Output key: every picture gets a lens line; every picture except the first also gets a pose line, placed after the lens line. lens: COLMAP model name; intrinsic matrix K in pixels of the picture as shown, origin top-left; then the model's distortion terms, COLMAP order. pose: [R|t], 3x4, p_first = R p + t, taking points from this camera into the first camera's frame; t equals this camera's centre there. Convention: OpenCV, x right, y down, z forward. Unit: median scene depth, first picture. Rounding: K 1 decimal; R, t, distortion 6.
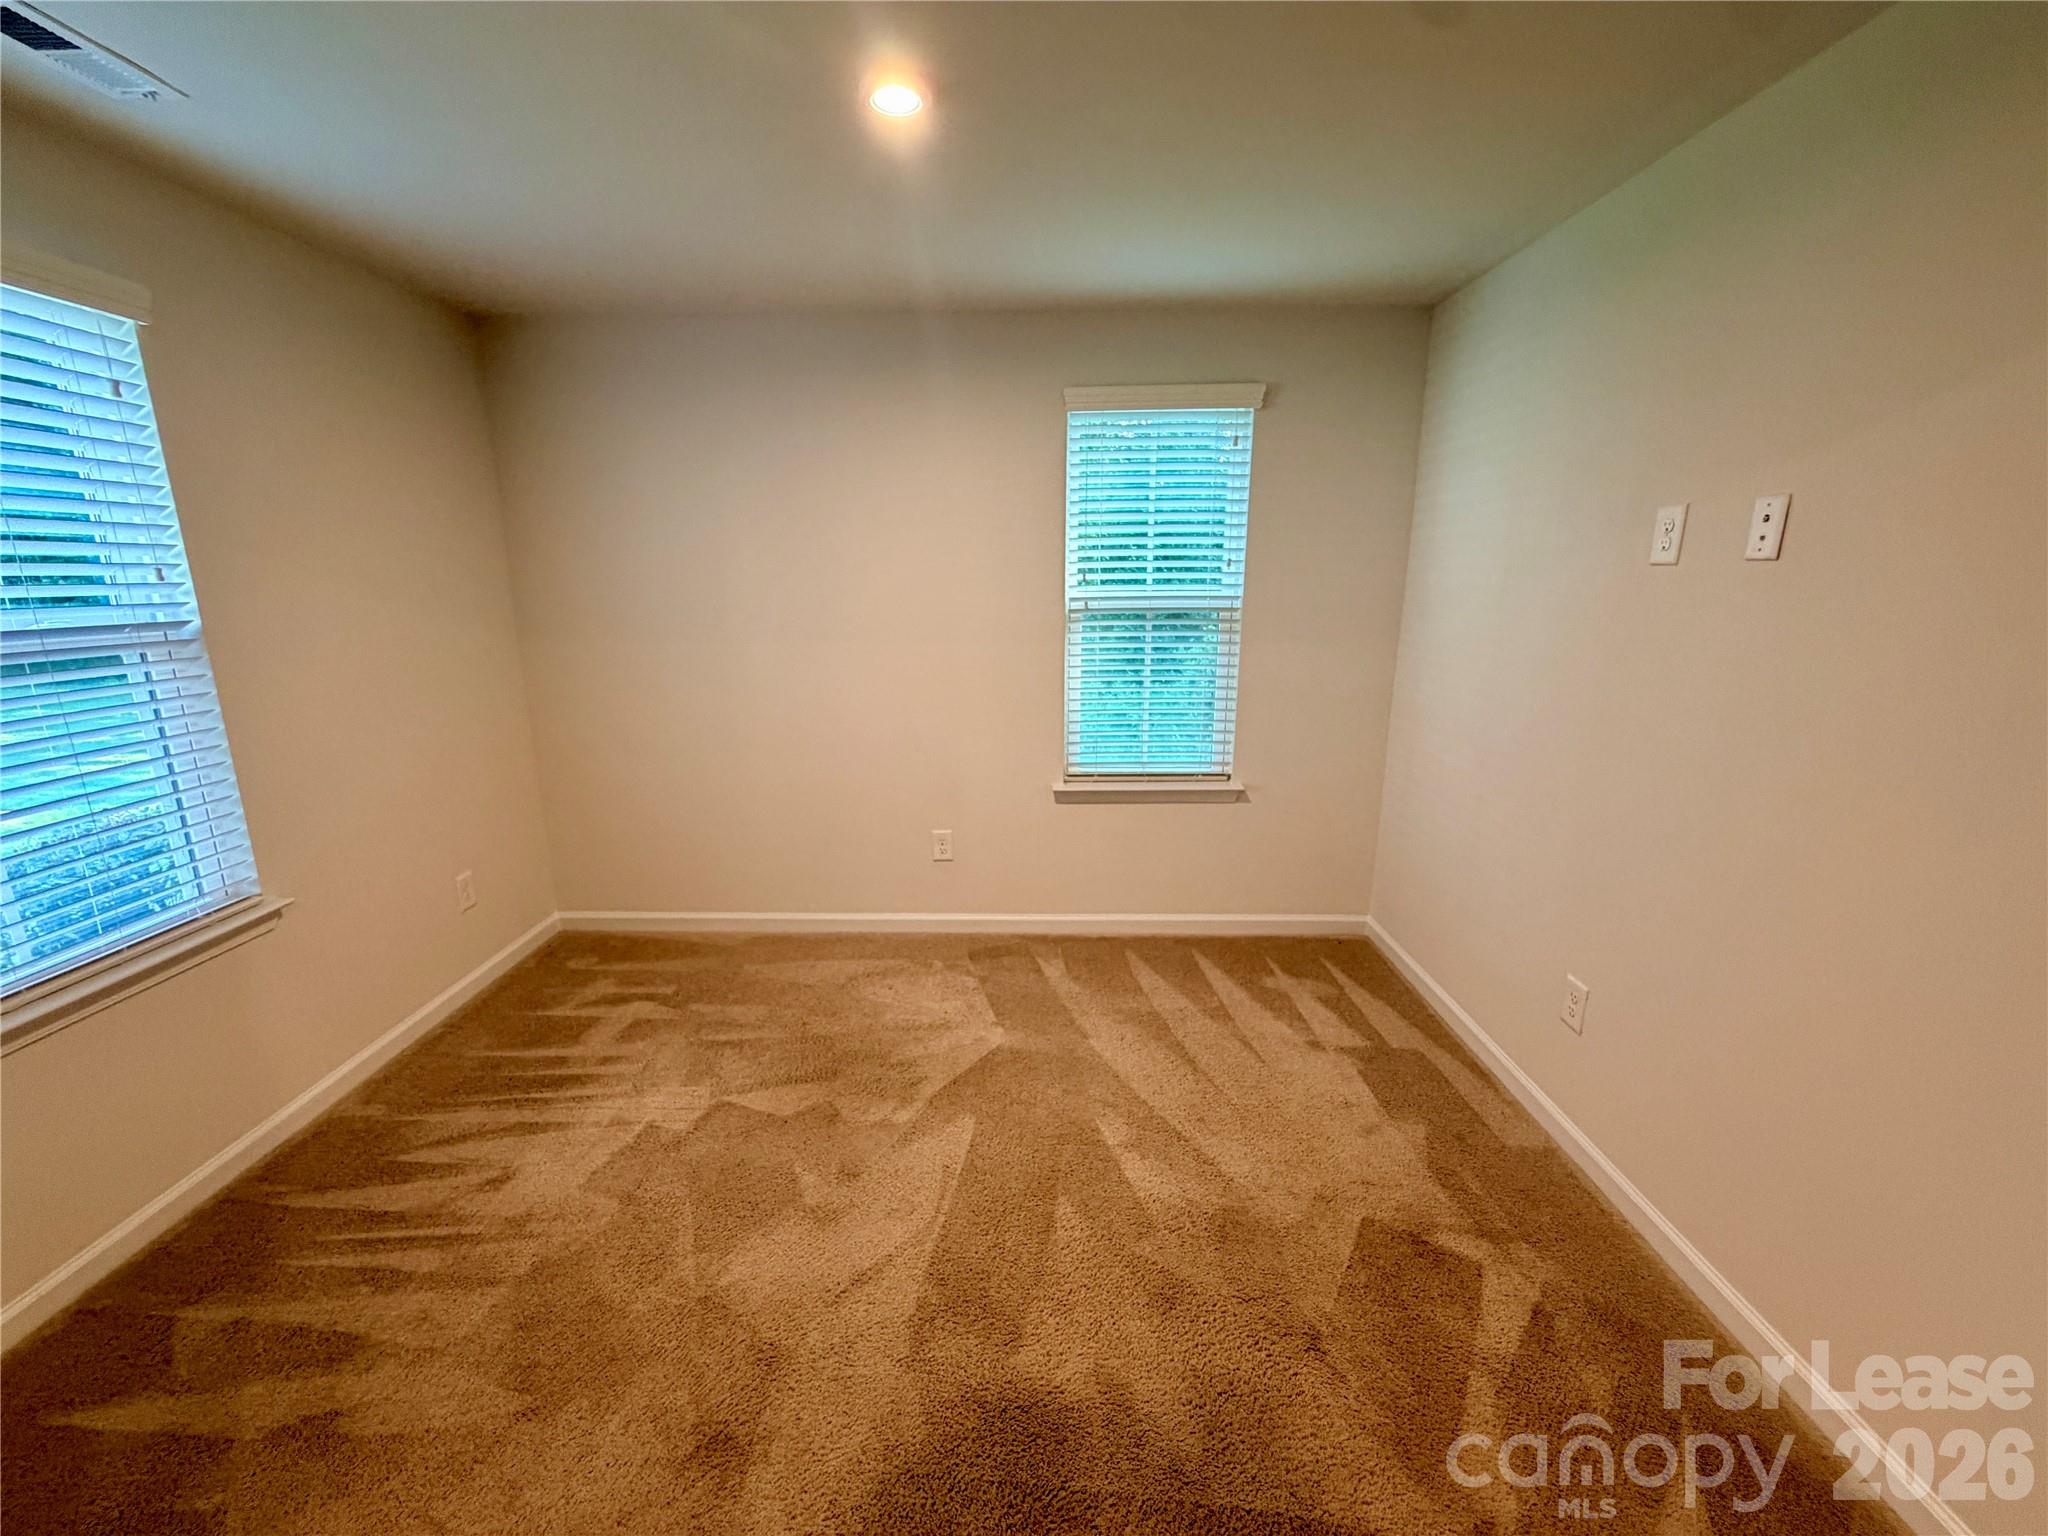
lens RADIAL K [[828.4, 0, 1014.8], [0, 828.4, 764.0], [0, 0, 1]] dist [0.007470, 0.000103]
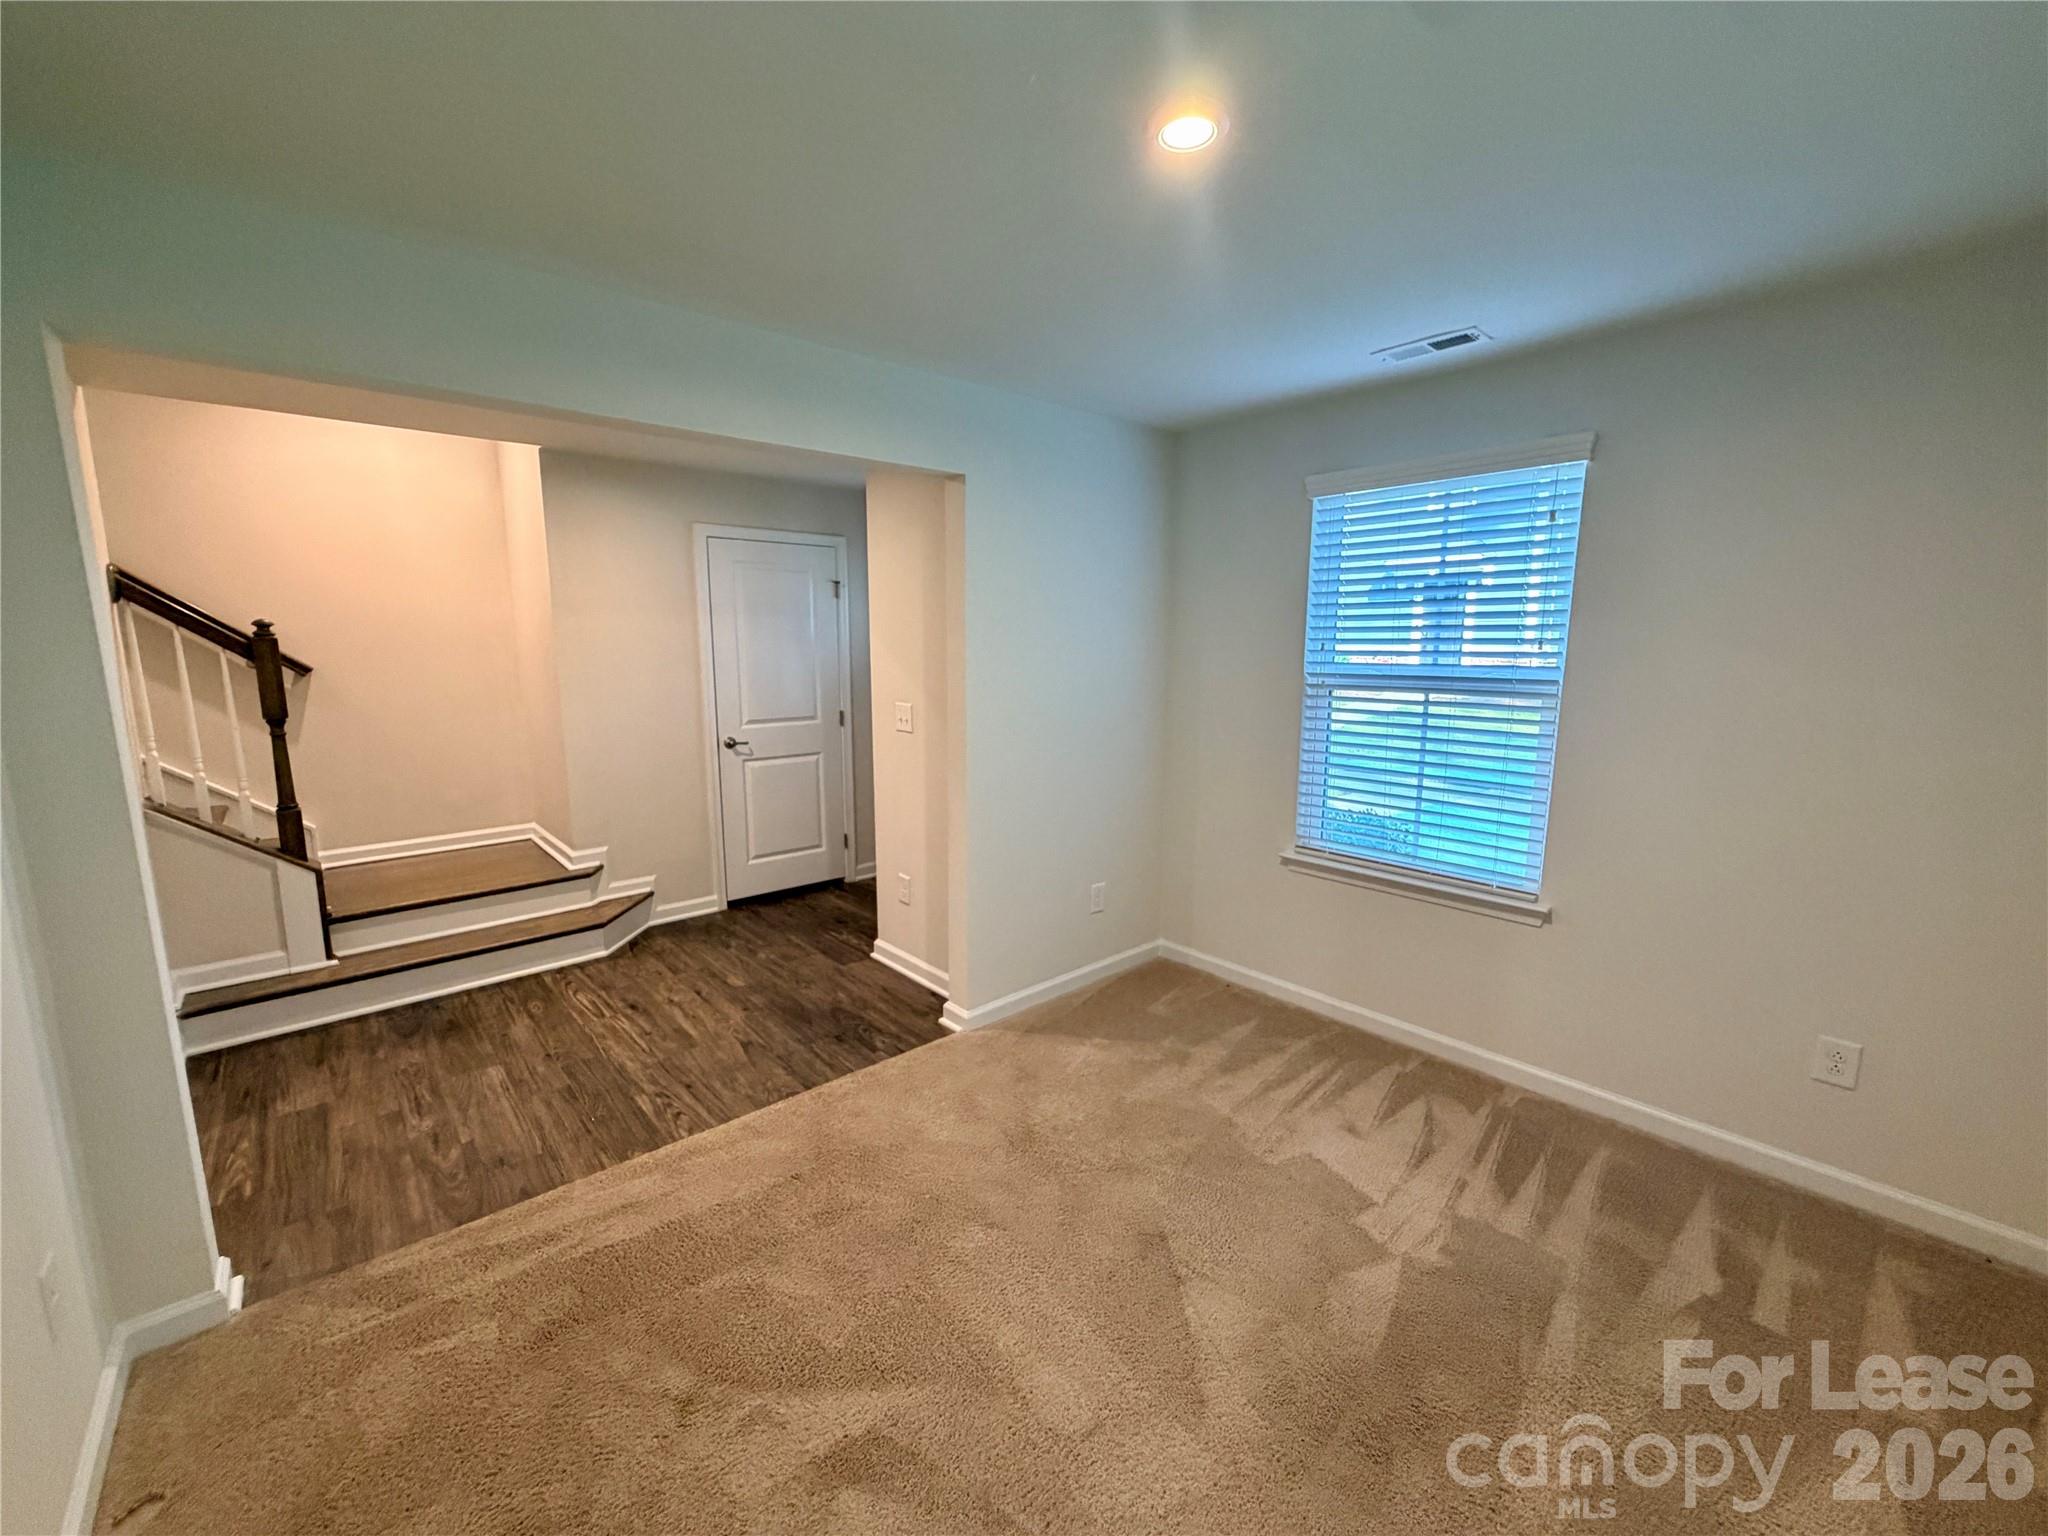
lens RADIAL K [[820.3, 0, 1016.4], [0, 820.3, 765.0], [0, 0, 1]] dist [0.000859, 0.000031]
pose [[-0.735248, 0.108112, -0.669120, 0.517151], [-0.152062, 0.935722, 0.318279, -0.324969], [0.660520, 0.335762, -0.671548, 1.339878]]
